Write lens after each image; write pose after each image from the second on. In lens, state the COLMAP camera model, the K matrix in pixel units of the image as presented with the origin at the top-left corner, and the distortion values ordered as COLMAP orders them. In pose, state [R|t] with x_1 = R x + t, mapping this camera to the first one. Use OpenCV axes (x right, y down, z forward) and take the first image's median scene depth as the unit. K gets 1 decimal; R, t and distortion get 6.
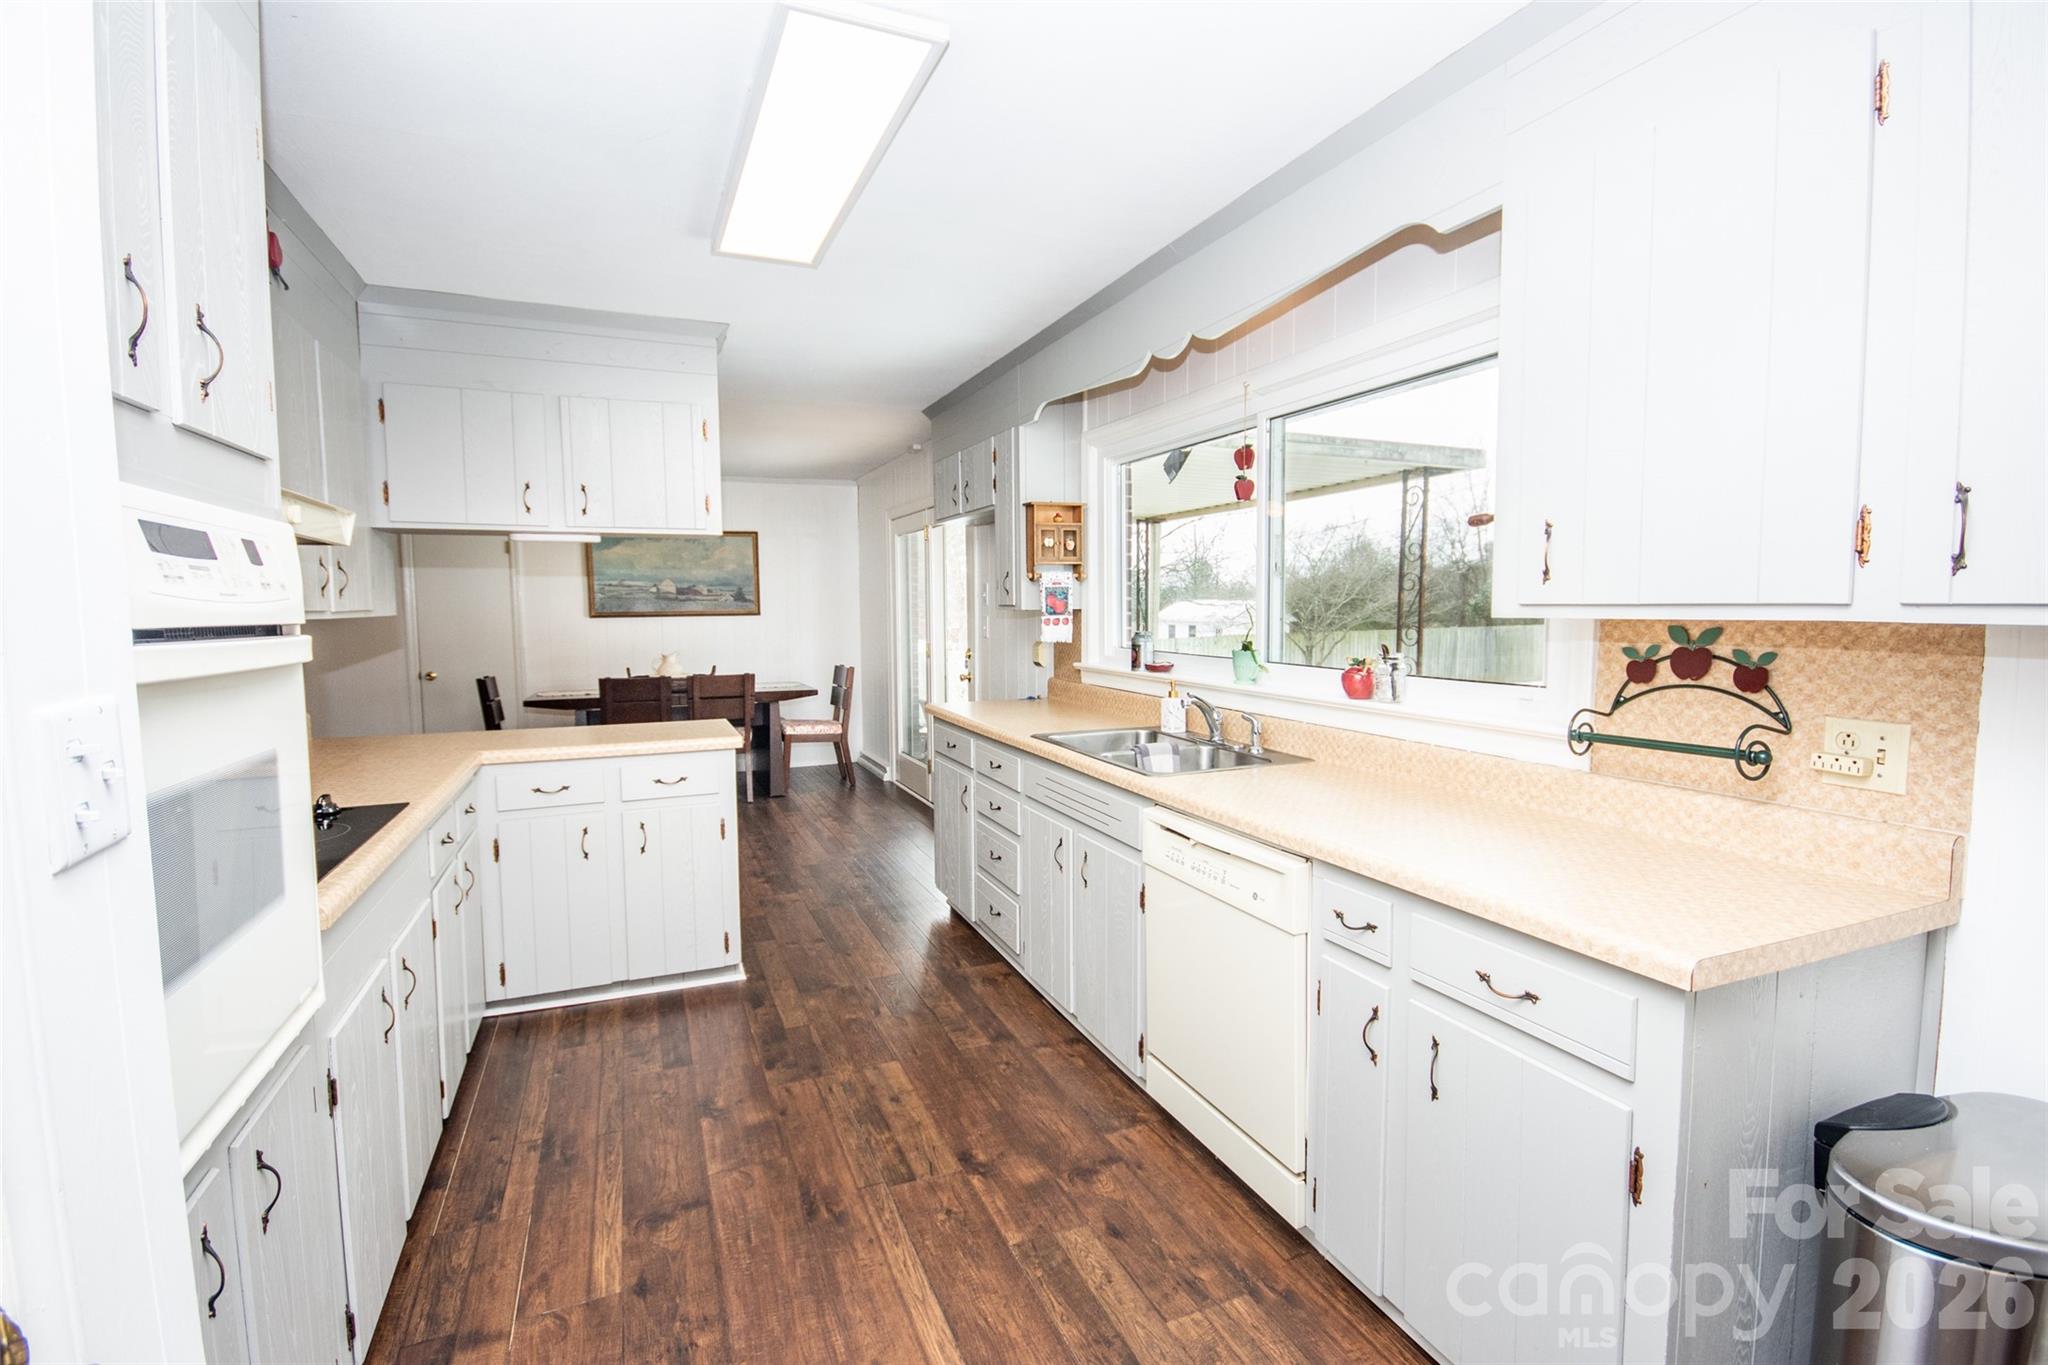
lens RADIAL K [[946.5, 0, 1022.2], [0, 946.5, 675.8], [0, 0, 1]] dist [0.000935, 0.000650]
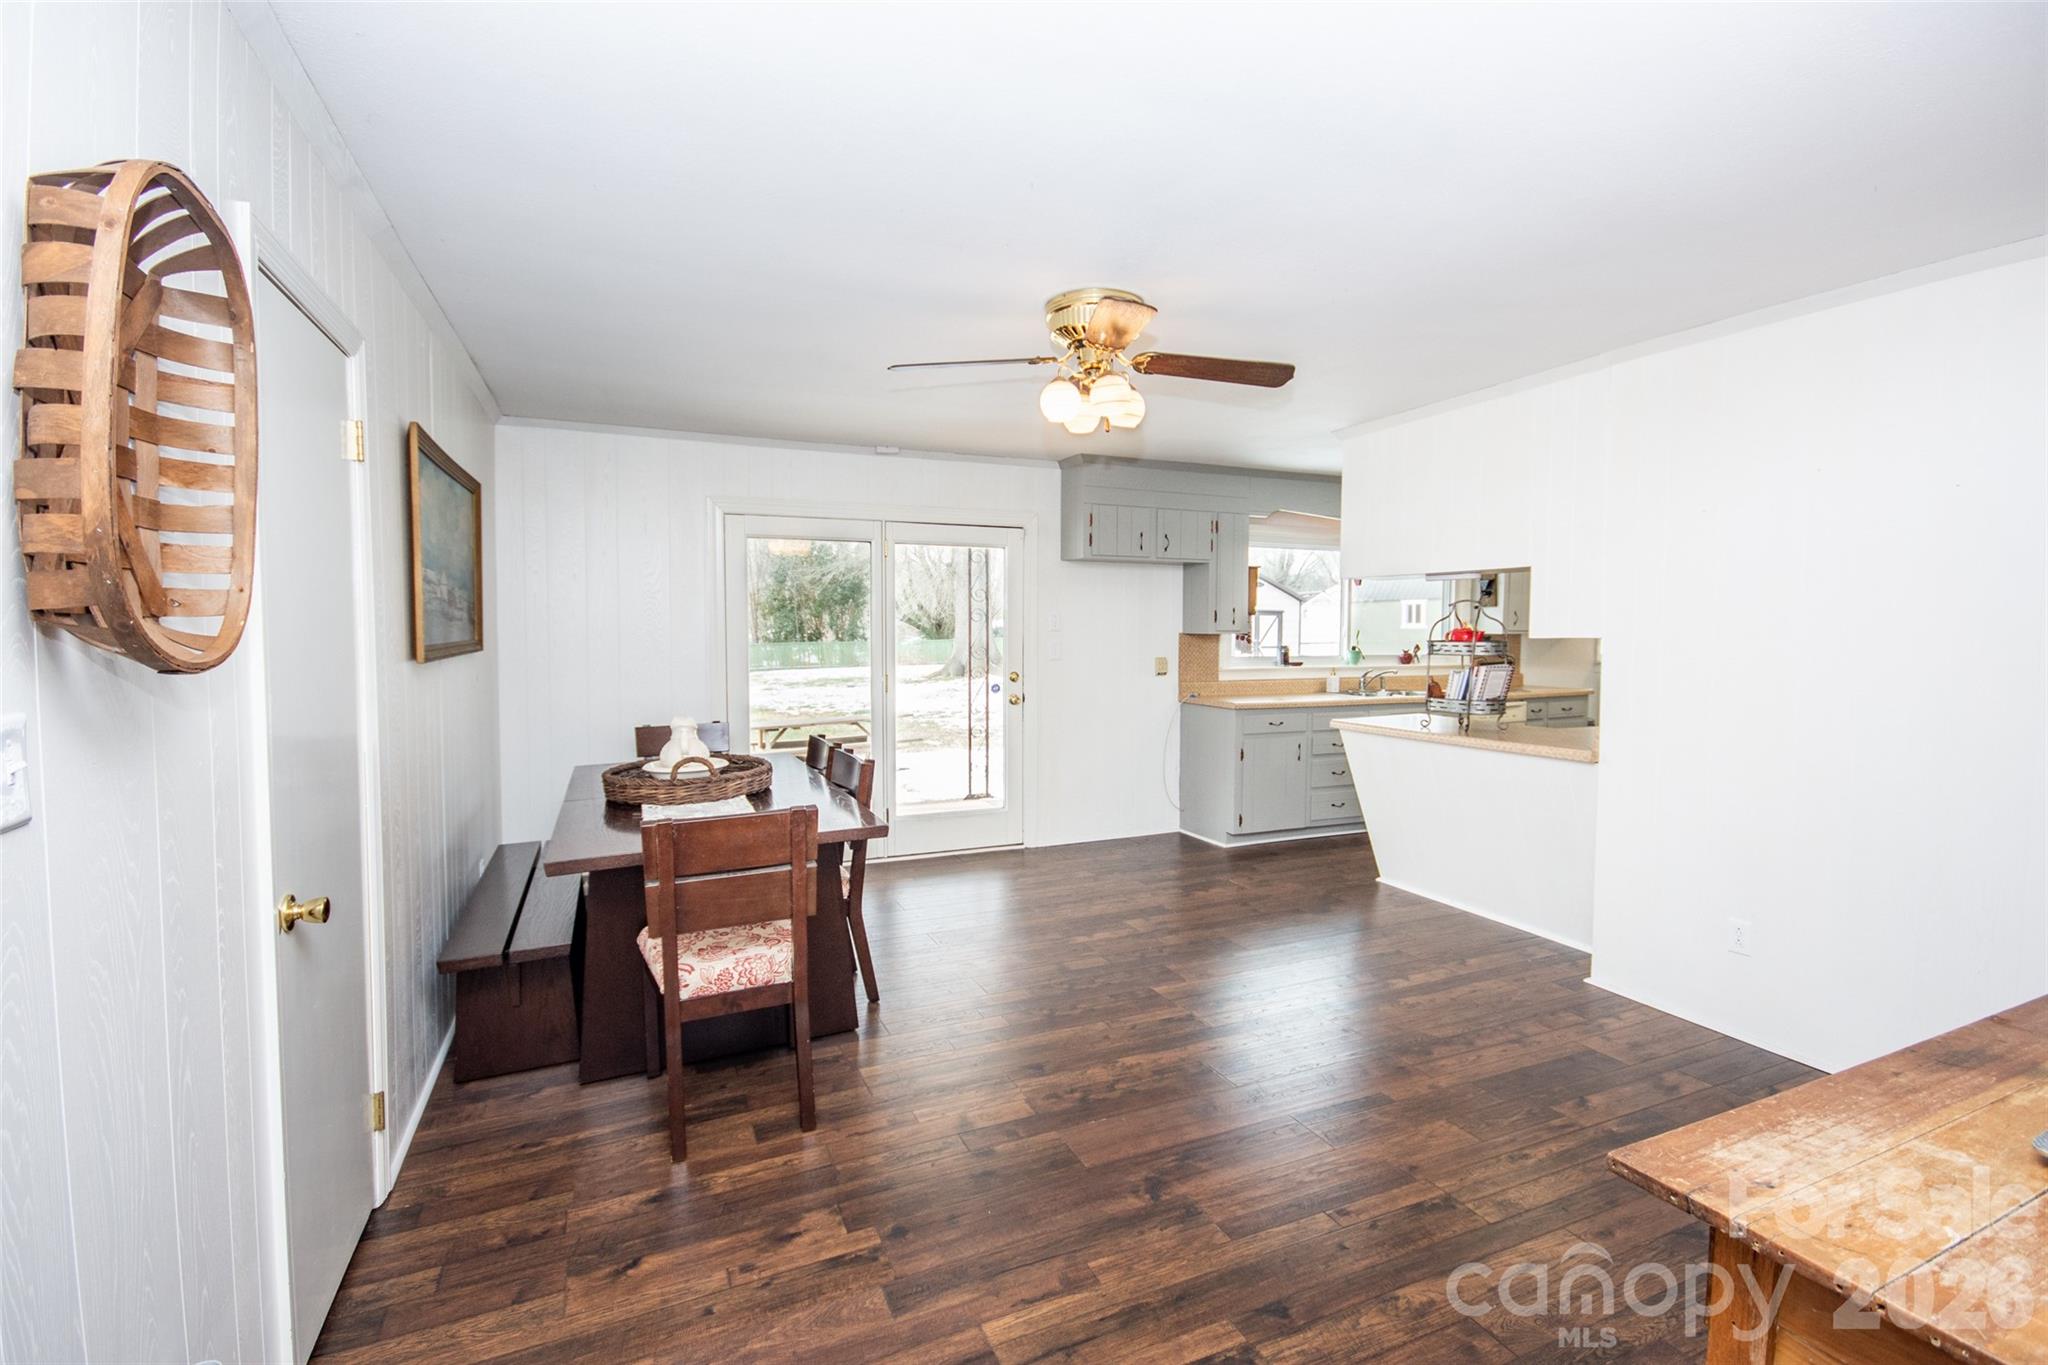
lens RADIAL K [[915.4, 0, 1021.0], [0, 915.4, 678.2], [0, 0, 1]] dist [-0.000941, -0.000393]
pose [[-0.009458, -0.049685, 0.998720, -2.574177], [0.076039, 0.995837, 0.050262, -0.173759], [-0.997060, 0.076417, -0.005641, 2.381982]]
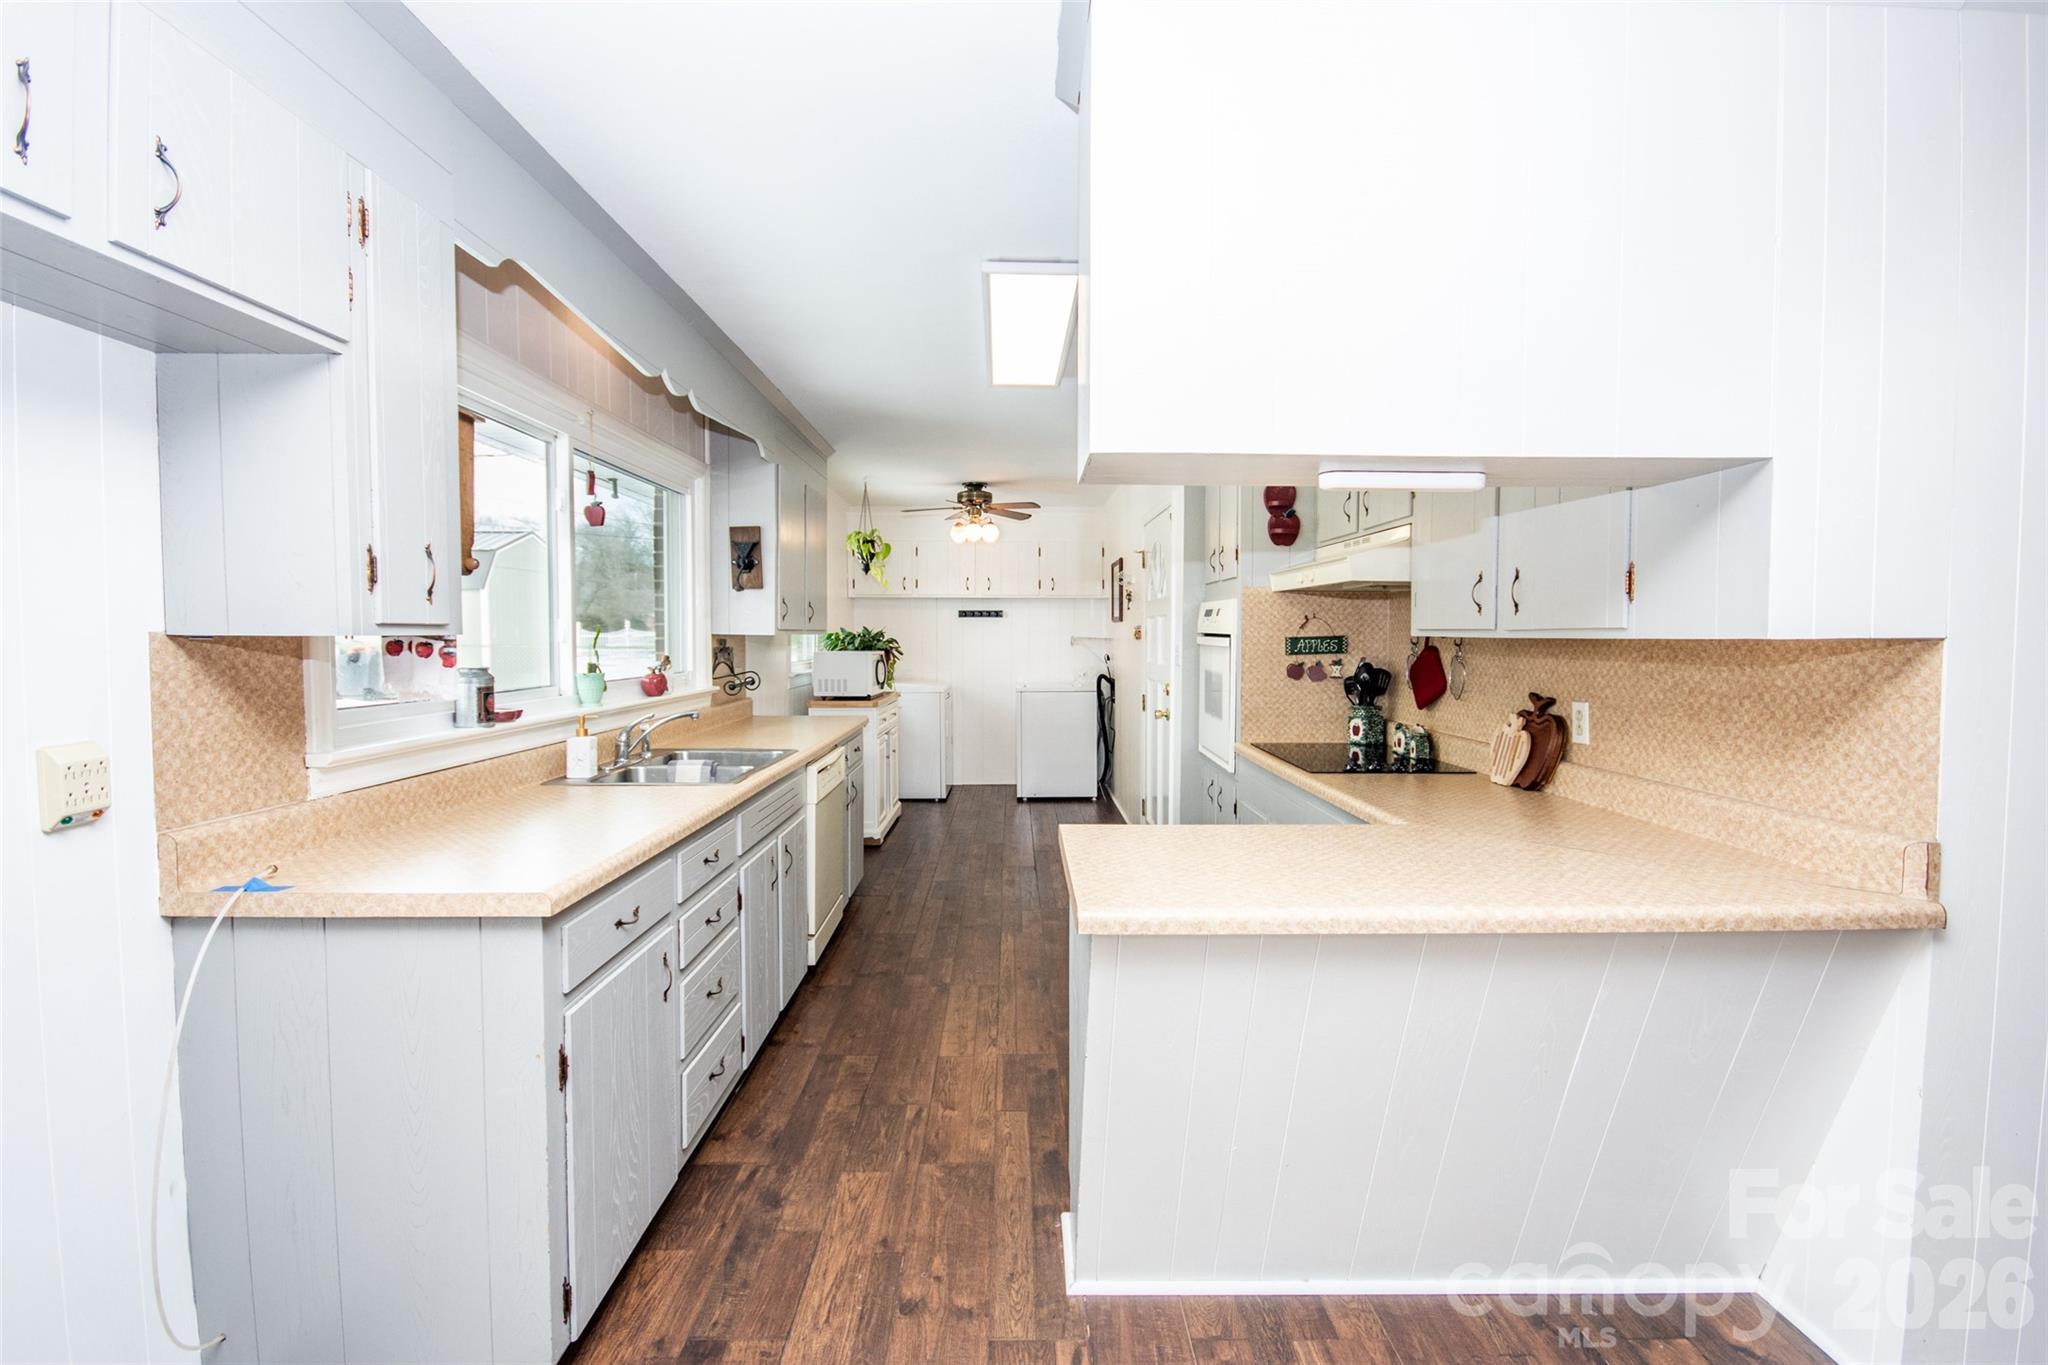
lens RADIAL K [[915.4, 0, 1021.0], [0, 915.4, 678.2], [0, 0, 1]] dist [-0.000941, -0.000393]
pose [[-0.926673, -0.012807, 0.375650, -0.729173], [0.034337, 0.992356, 0.118538, -0.160471], [-0.374296, 0.122744, -0.919150, 2.266352]]
